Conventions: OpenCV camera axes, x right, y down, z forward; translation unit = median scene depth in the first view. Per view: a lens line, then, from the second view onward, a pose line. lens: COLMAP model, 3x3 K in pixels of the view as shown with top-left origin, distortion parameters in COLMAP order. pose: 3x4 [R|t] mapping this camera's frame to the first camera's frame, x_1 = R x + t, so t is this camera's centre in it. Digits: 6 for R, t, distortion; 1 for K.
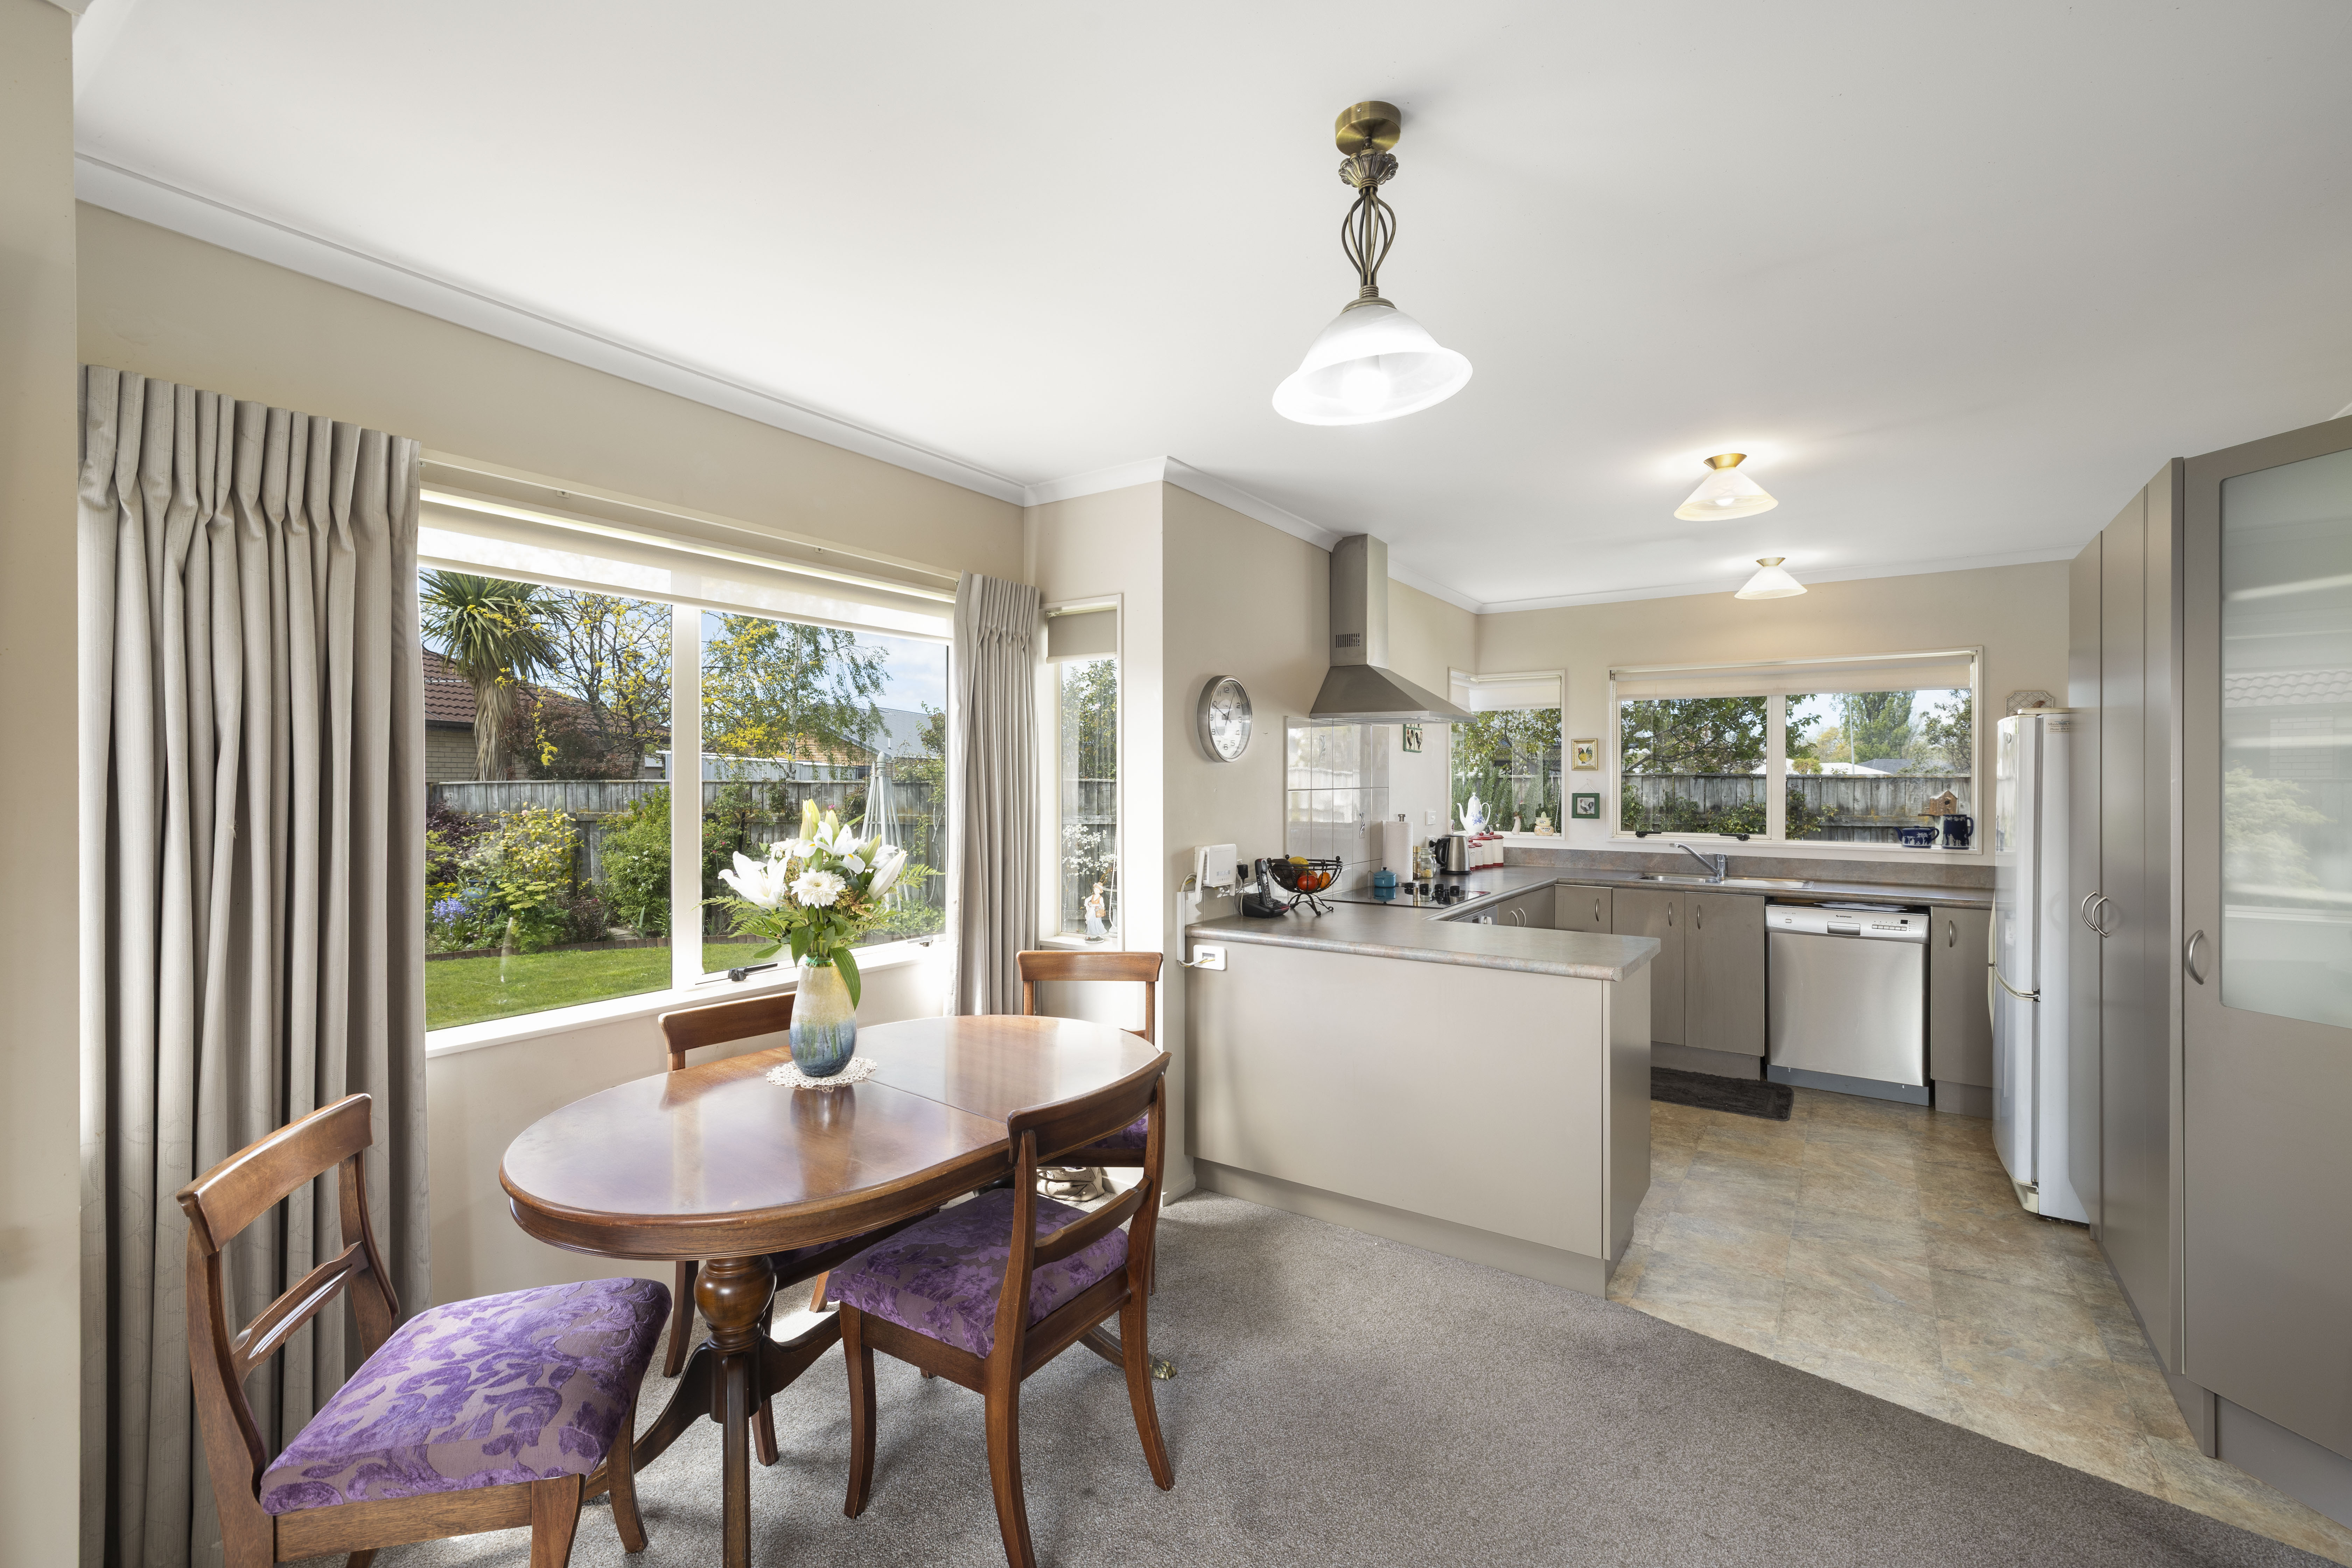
lens RADIAL K [[998.2, 0, 1176.0], [0, 998.2, 784.0], [0, 0, 1]] dist [0.000153, -0.000061]
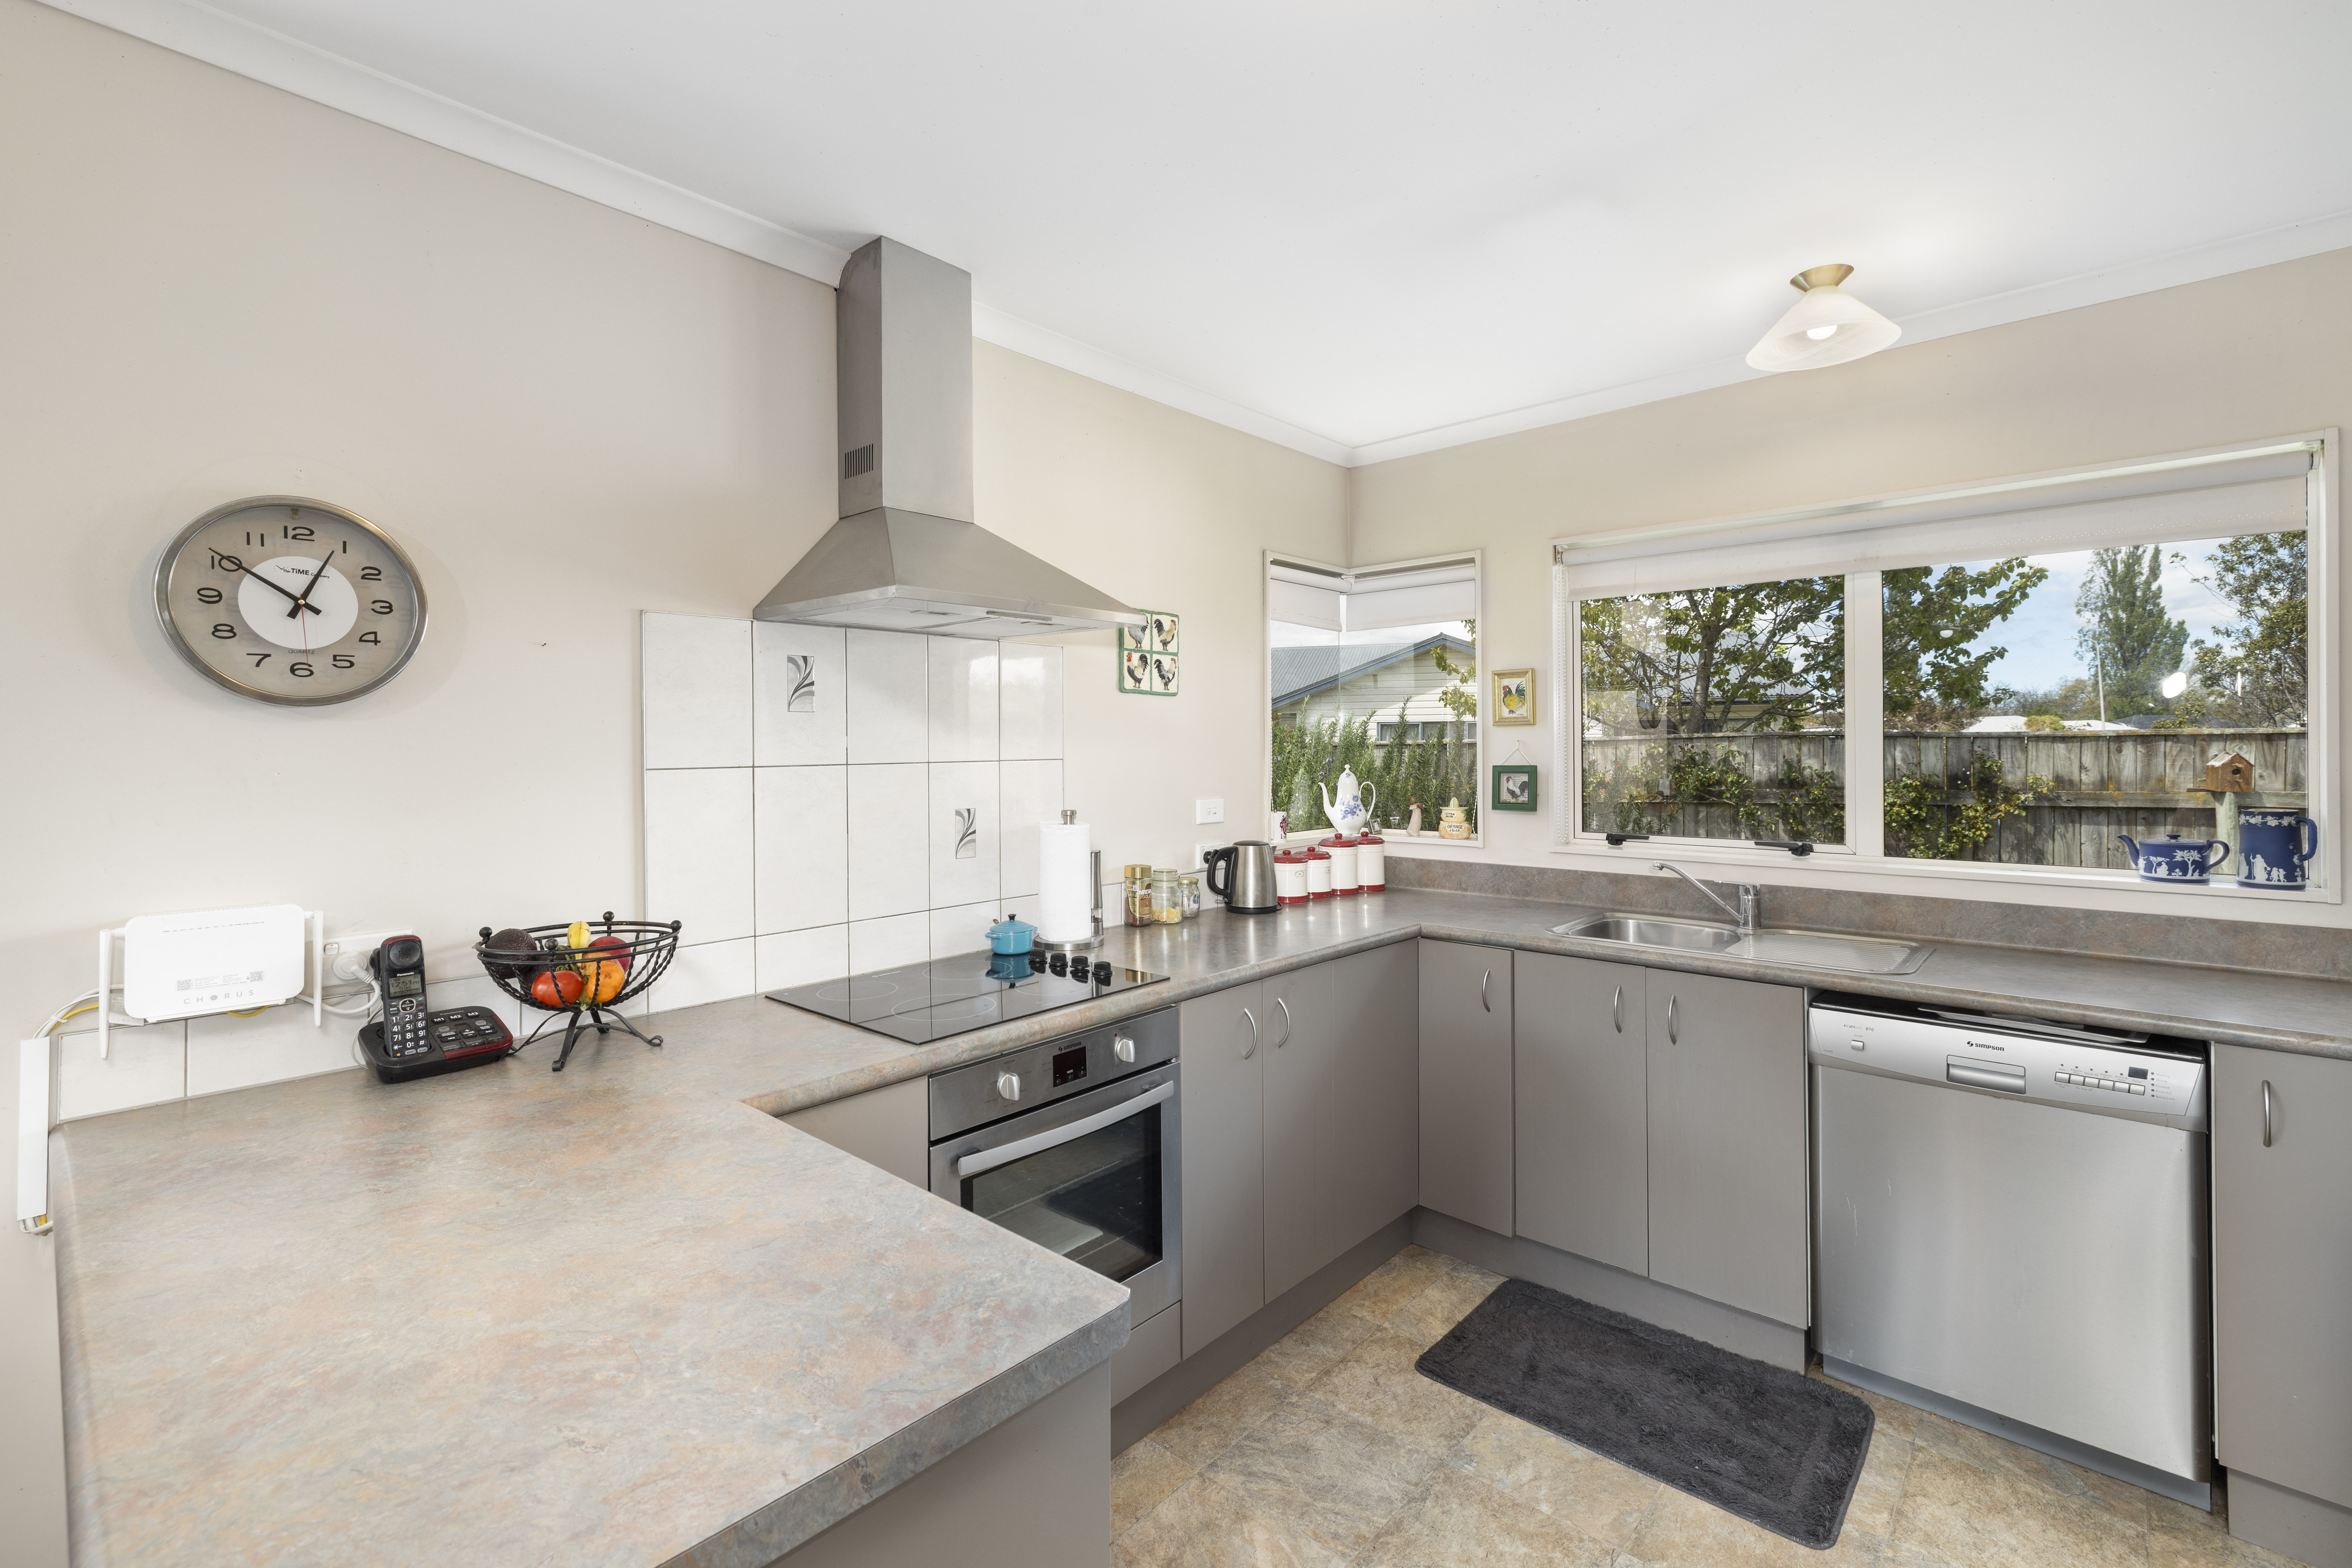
lens RADIAL K [[1023.8, 0, 1174.7], [0, 1023.8, 746.5], [0, 0, 1]] dist [0.000372, -0.000408]
pose [[0.989891, -0.007049, -0.141657, 0.316846], [0.006596, 0.999972, -0.003665, -0.000761], [0.141678, 0.002694, 0.989909, 0.419244]]
